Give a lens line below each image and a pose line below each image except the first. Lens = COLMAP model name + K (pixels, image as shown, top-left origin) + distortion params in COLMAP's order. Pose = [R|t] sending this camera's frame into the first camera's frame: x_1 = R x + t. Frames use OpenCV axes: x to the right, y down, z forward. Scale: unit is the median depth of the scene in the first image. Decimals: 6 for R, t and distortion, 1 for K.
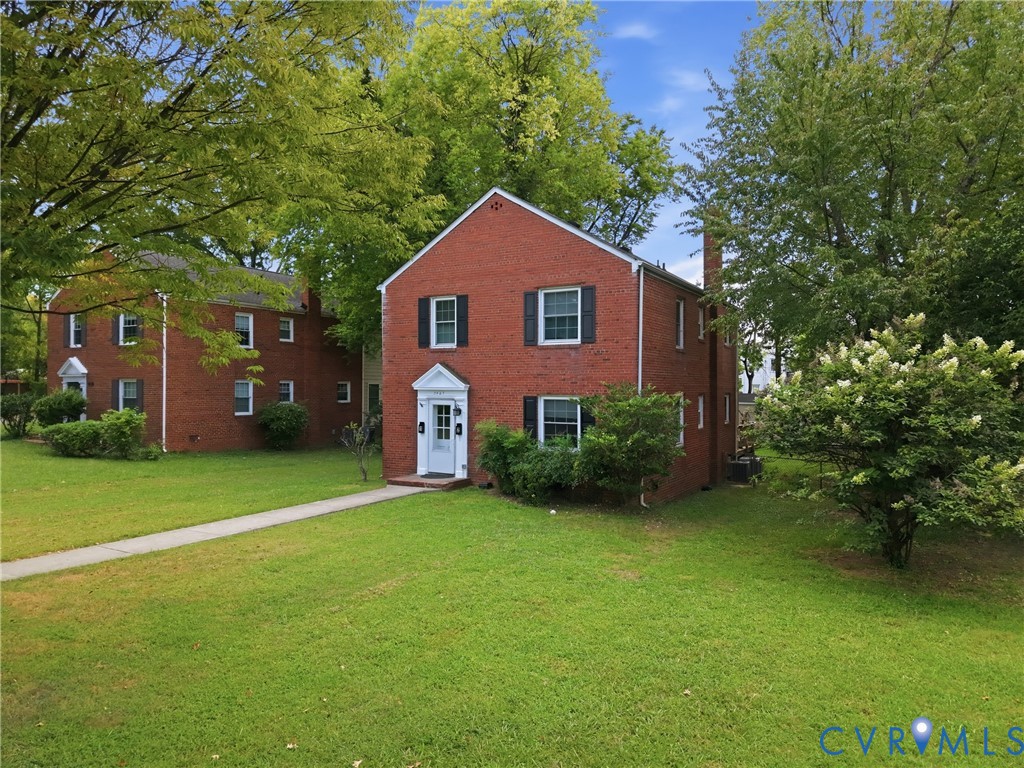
lens RADIAL K [[694.4, 0, 511.7], [0, 694.4, 386.3], [0, 0, 1]] dist [0.011452, -0.011505]
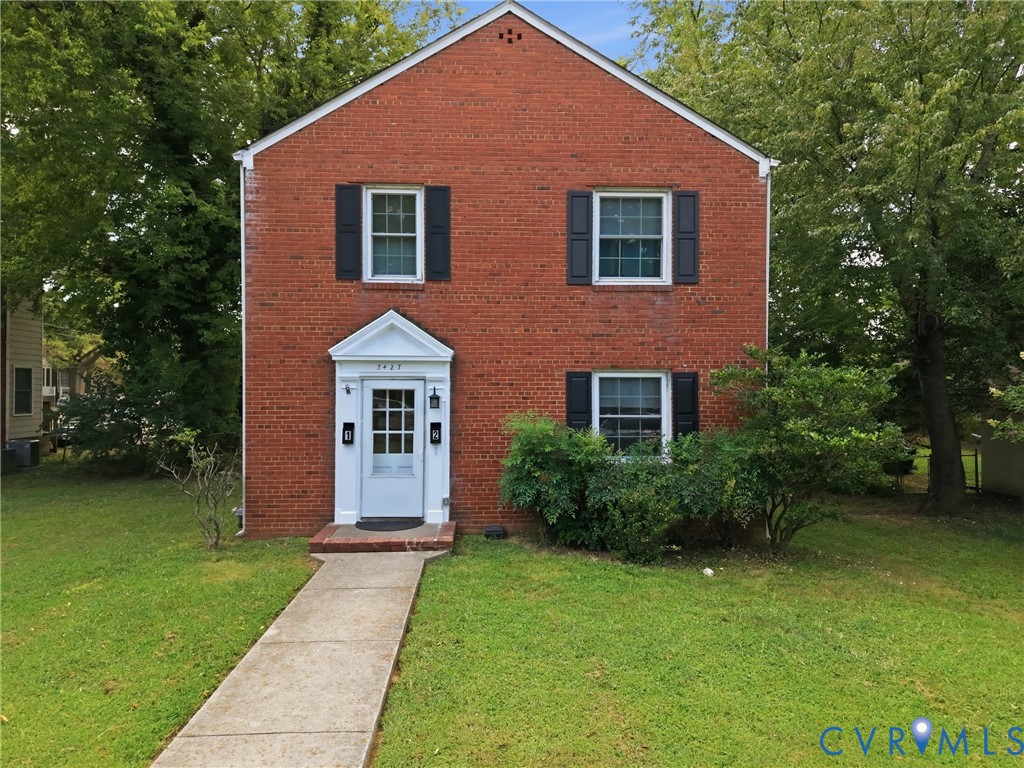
lens RADIAL K [[694.4, 0, 512.1], [0, 694.4, 387.1], [0, 0, 1]] dist [0.011452, -0.011505]
pose [[0.843241, 0.005440, 0.537508, -0.315854], [0.001044, 0.999930, -0.011759, 0.032216], [-0.537534, 0.010477, 0.843177, 0.514066]]
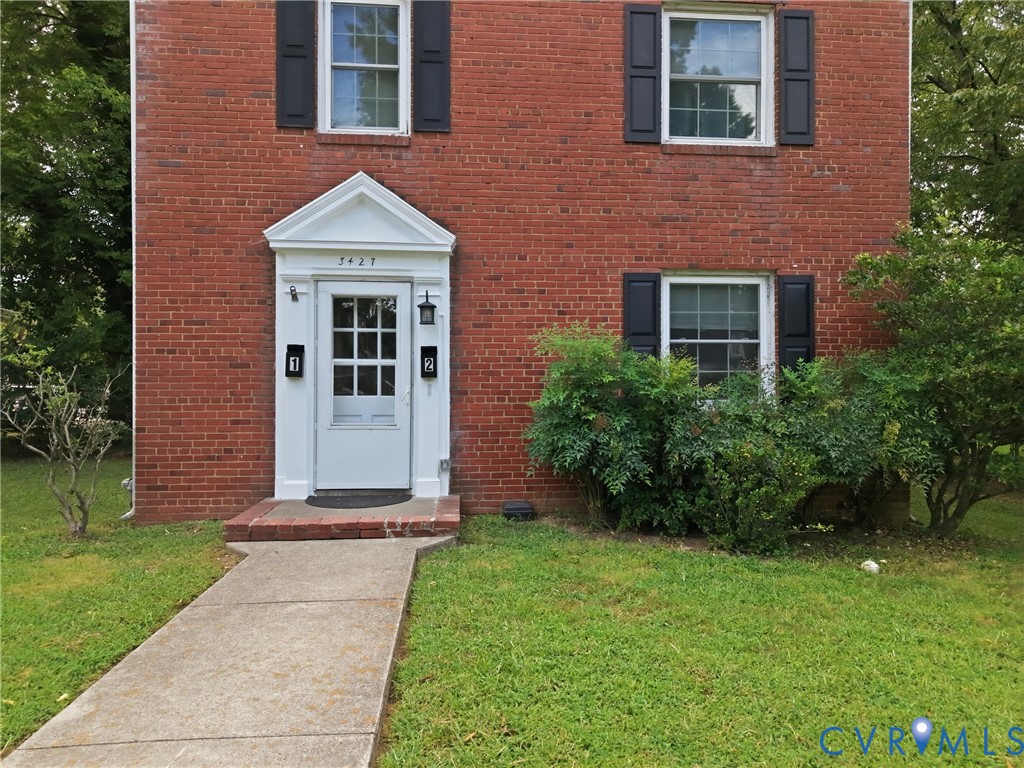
lens RADIAL K [[694.4, 0, 512.8], [0, 694.4, 391.2], [0, 0, 1]] dist [0.011452, -0.011505]
pose [[0.823371, 0.002379, 0.567498, -0.242686], [0.001604, 0.999977, -0.006518, 0.079216], [-0.567501, 0.006277, 0.823349, 0.683484]]
